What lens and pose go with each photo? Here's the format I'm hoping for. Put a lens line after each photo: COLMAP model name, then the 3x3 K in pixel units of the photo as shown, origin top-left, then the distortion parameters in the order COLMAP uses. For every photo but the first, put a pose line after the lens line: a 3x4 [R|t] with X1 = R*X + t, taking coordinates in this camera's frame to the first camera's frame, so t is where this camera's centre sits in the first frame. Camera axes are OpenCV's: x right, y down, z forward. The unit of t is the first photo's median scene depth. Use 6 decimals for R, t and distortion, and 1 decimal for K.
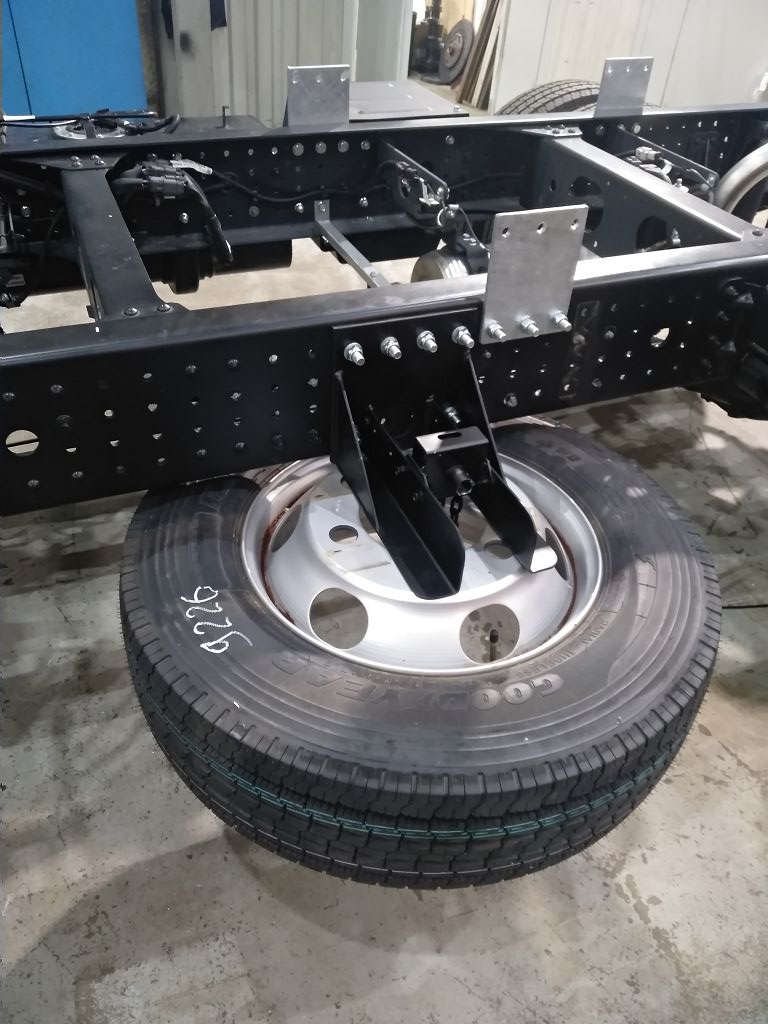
lens RADIAL K [[812.8, 0, 384.0], [0, 812.8, 512.0], [0, 0, 1]] dist [-0.008520, -0.010665]
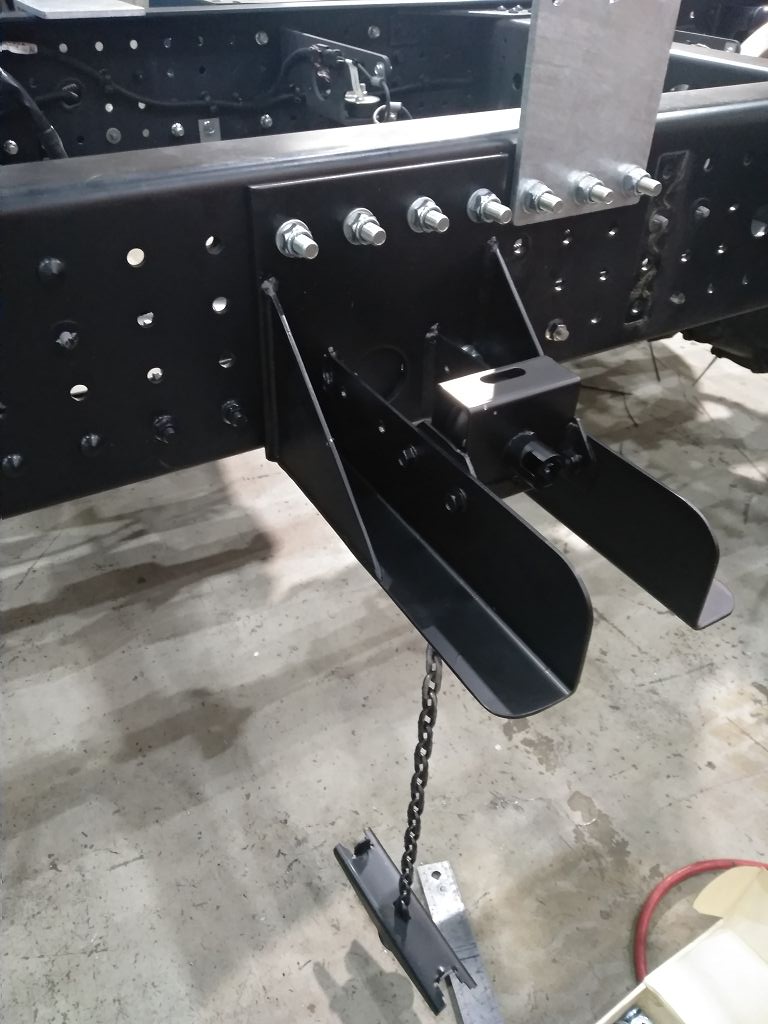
lens RADIAL K [[812.8, 0, 384.0], [0, 812.8, 512.0], [0, 0, 1]] dist [-0.008520, -0.010665]
pose [[0.990052, -0.102271, 0.096633, -0.030960], [0.104587, 0.994330, -0.019204, -0.004760], [-0.094122, 0.029120, 0.995135, 0.310497]]
